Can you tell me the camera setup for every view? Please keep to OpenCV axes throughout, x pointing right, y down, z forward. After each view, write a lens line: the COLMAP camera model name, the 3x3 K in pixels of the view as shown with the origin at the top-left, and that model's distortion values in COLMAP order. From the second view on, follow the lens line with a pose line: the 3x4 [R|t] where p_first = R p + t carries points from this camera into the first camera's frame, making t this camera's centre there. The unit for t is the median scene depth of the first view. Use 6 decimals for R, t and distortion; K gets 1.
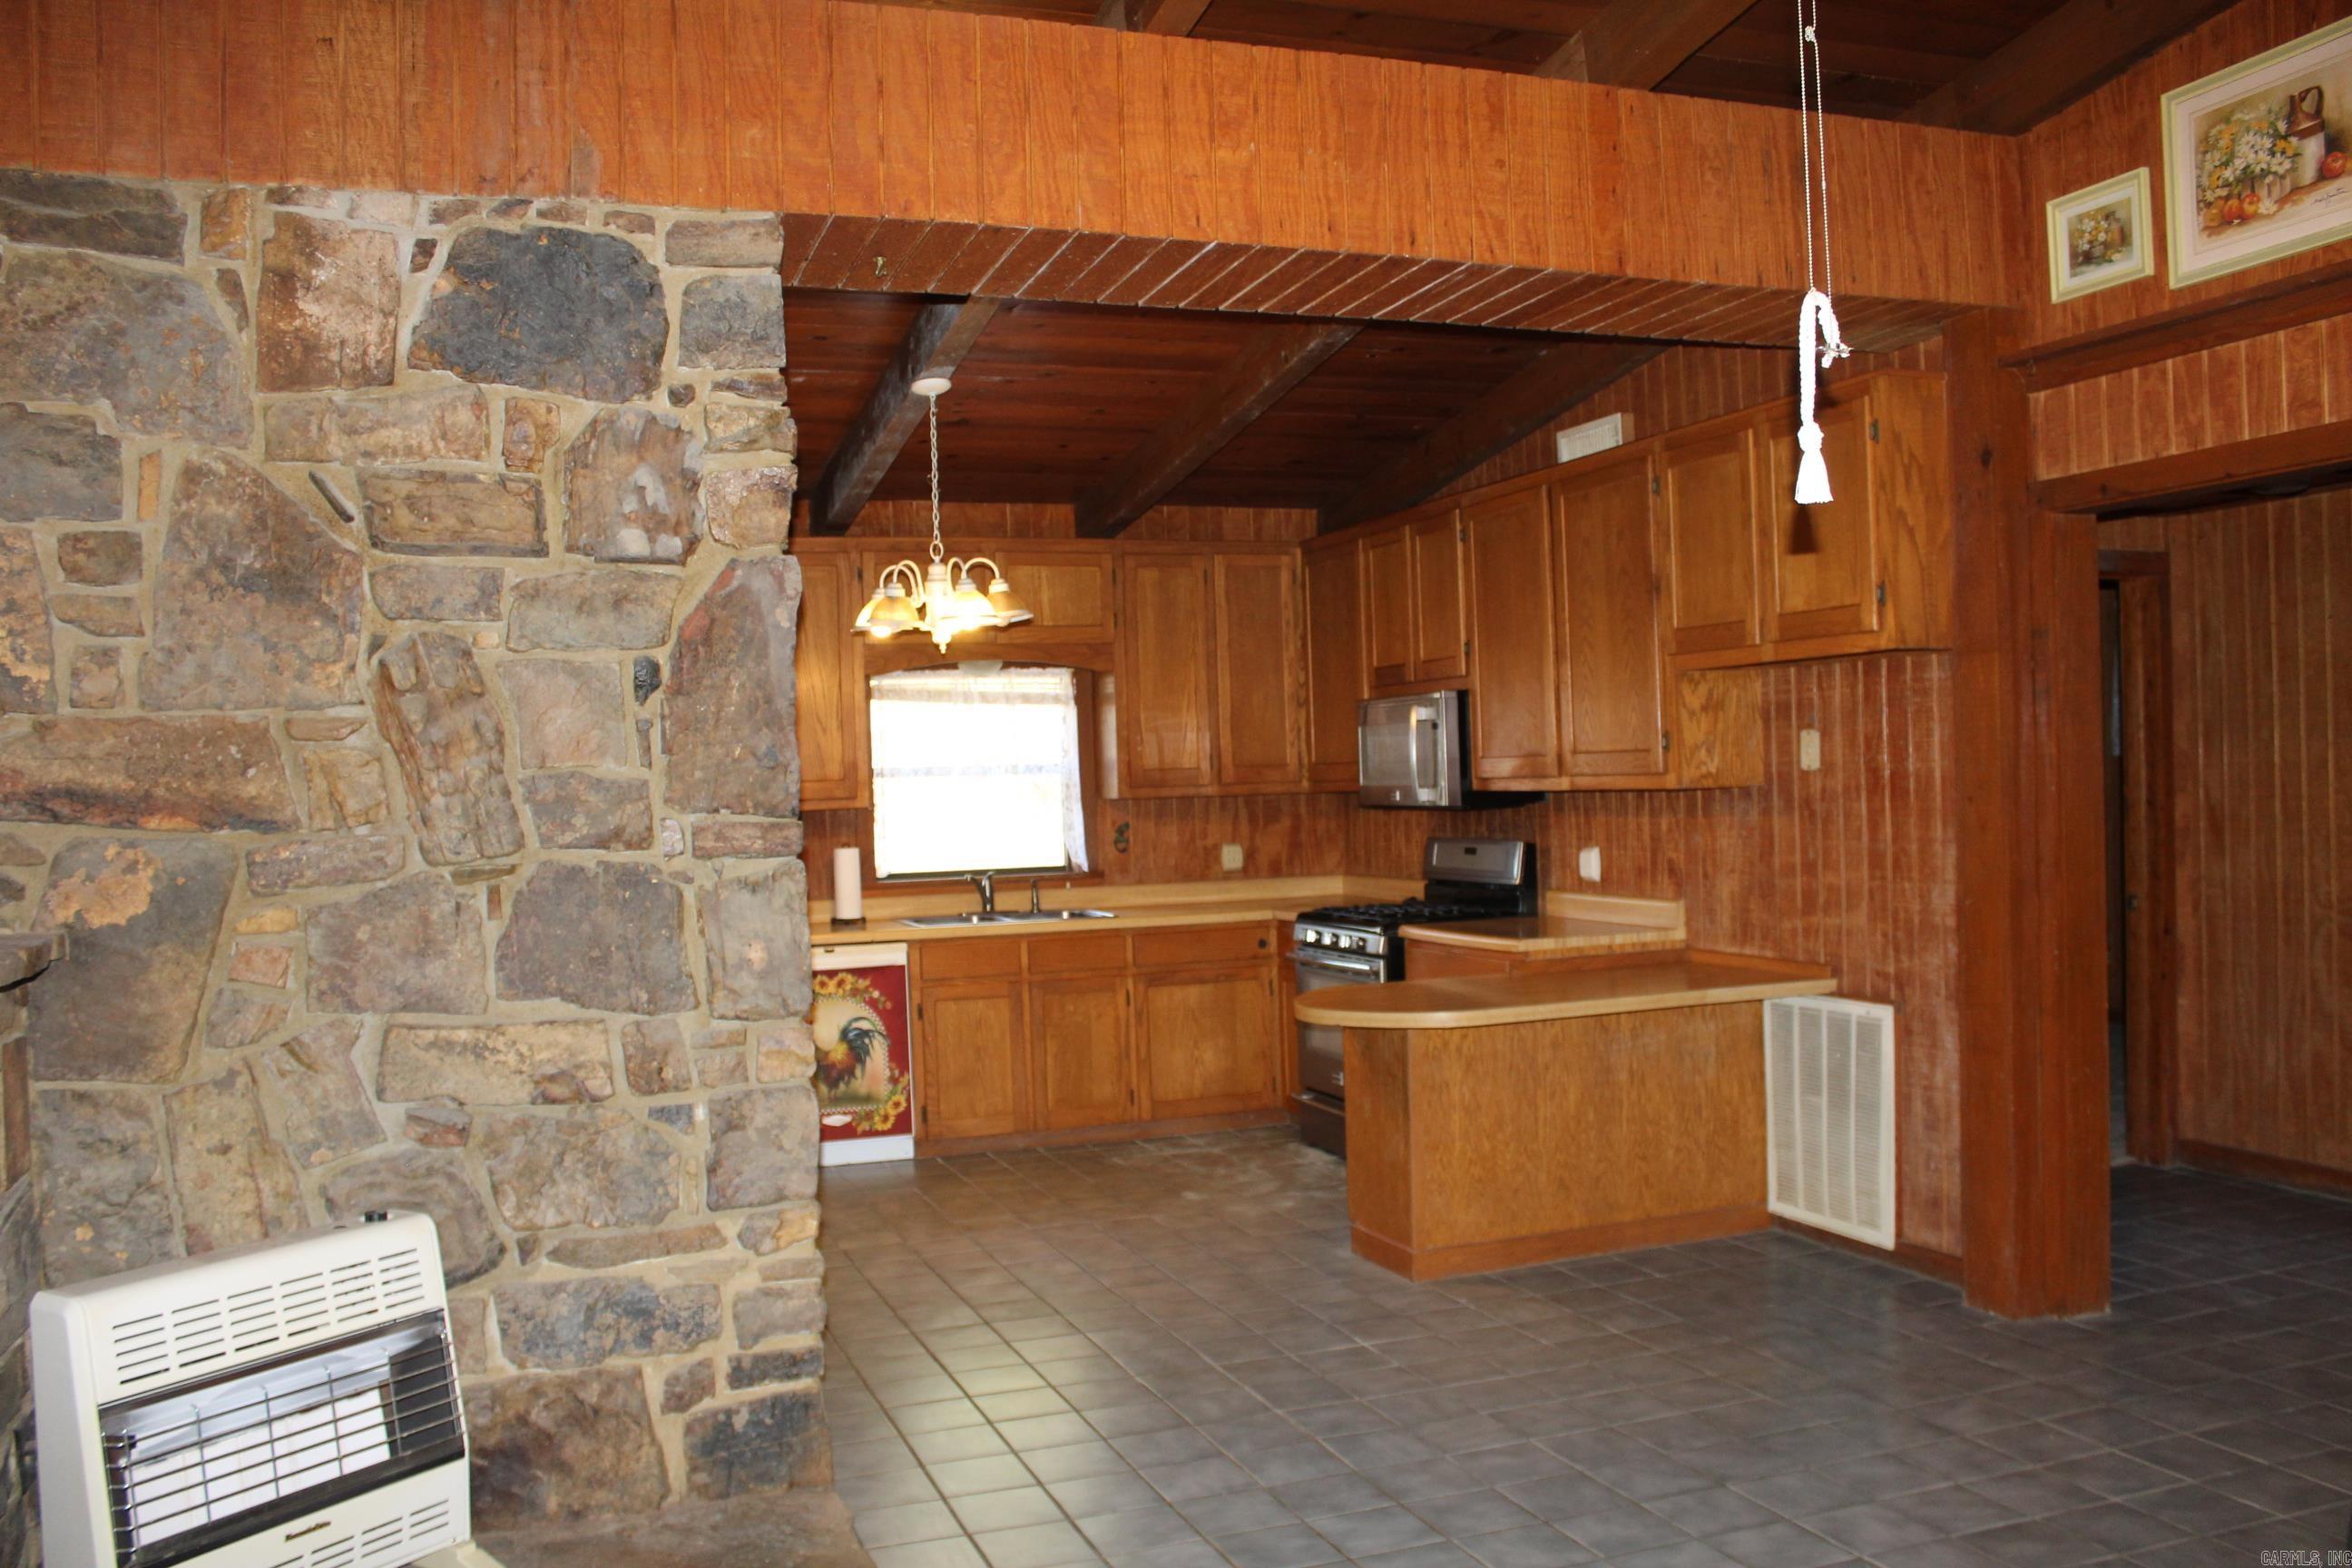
lens RADIAL K [[1880.8, 0, 1151.5], [0, 1880.8, 790.9], [0, 0, 1]] dist [-0.105940, 0.032552]
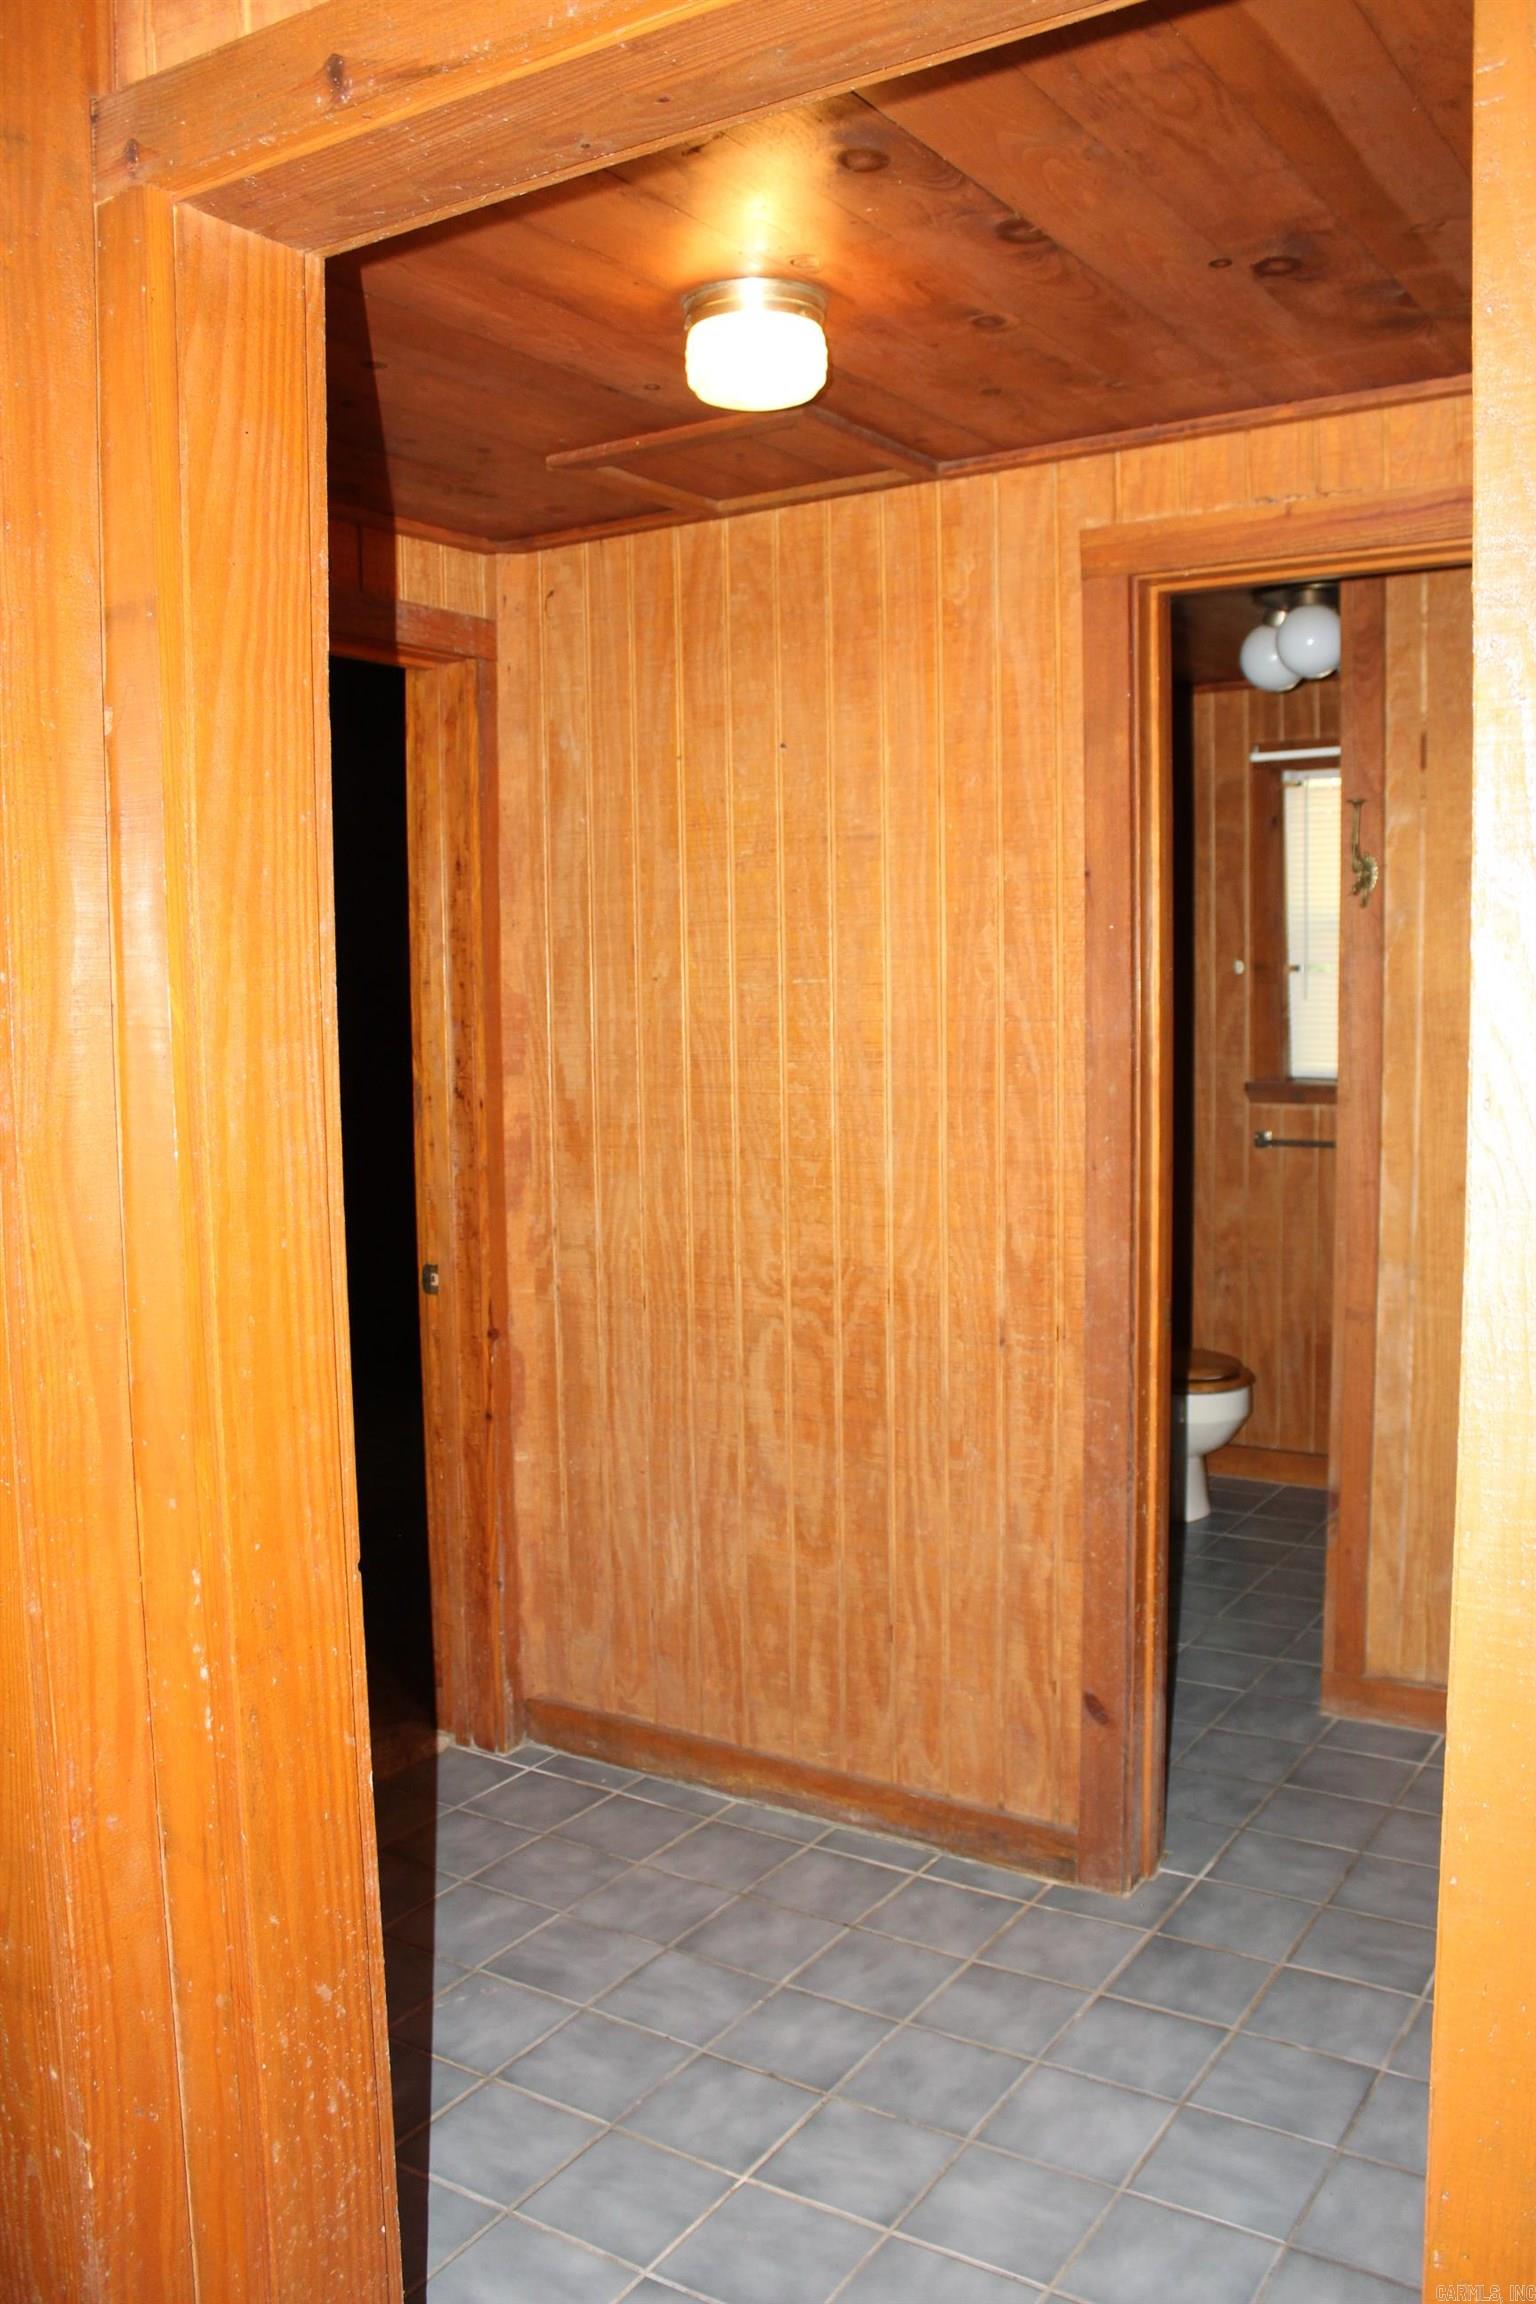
lens RADIAL K [[1842.4, 0, 770.5], [0, 1842.4, 1160.9], [0, 0, 1]] dist [-0.105940, 0.032552]
pose [[0.782797, -0.042976, 0.620791, 0.289577], [-0.003247, 0.997317, 0.073136, -0.013724], [-0.622268, -0.059267, 0.780557, 0.534659]]
